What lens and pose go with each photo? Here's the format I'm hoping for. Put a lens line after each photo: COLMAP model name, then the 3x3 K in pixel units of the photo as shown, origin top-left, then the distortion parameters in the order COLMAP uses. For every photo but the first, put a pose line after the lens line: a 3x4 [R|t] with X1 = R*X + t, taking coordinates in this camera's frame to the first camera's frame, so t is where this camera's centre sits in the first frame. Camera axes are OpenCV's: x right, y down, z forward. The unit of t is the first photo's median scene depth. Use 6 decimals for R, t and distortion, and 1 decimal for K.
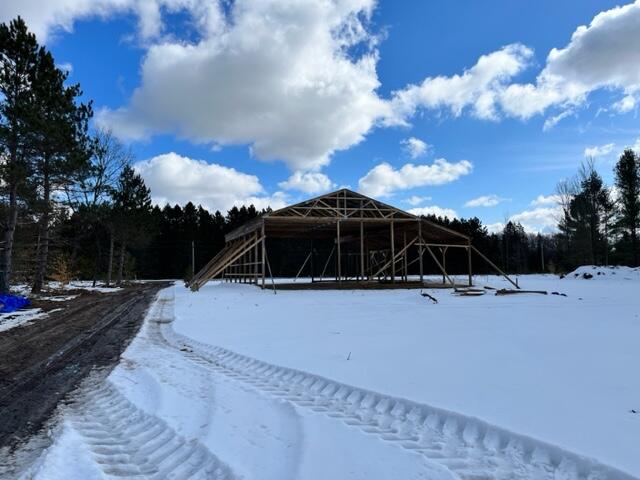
lens RADIAL K [[494.9, 0, 320.0], [0, 494.9, 240.0], [0, 0, 1]] dist [0.010997, -0.089720]
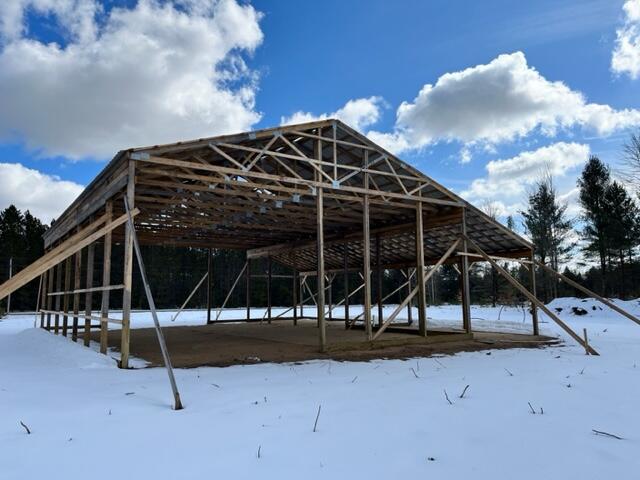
lens RADIAL K [[481.6, 0, 323.3], [0, 481.6, 243.0], [0, 0, 1]] dist [0.071324, -0.096986]
pose [[0.959989, 0.035107, 0.277827, -0.071716], [-0.019366, 0.998058, -0.059200, 0.030021], [-0.279366, 0.051451, 0.958805, 0.578300]]
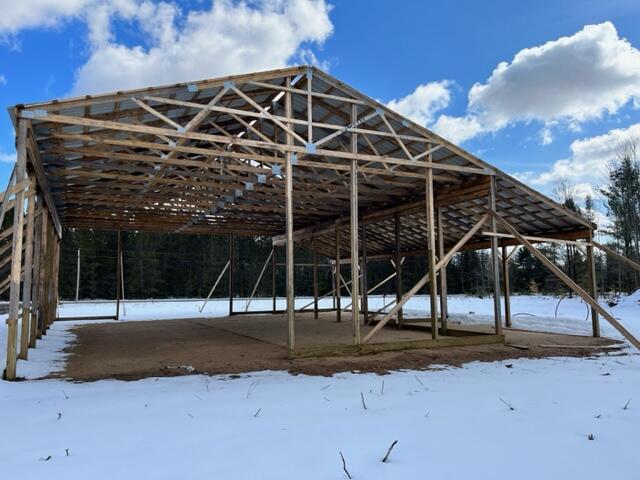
lens RADIAL K [[480.3, 0, 320.0], [0, 480.3, 240.0], [0, 0, 1]] dist [0.072586, -0.088402]
pose [[0.991435, 0.017591, 0.129413, 0.015310], [-0.012455, 0.999106, -0.040387, 0.031225], [-0.130008, 0.038429, 0.990768, 0.643975]]
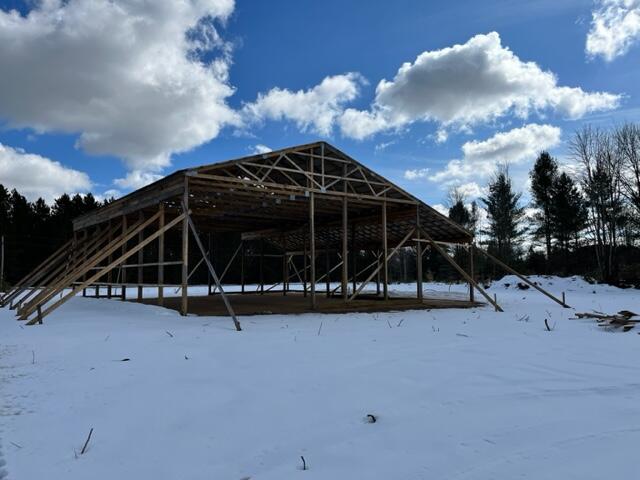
lens RADIAL K [[486.4, 0, 327.6], [0, 486.4, 240.7], [0, 0, 1]] dist [0.059228, -0.164343]
pose [[0.941690, 0.031832, 0.334972, -0.132701], [-0.026218, 0.999430, -0.021270, 0.027422], [-0.335459, 0.011247, 0.941988, 0.430206]]
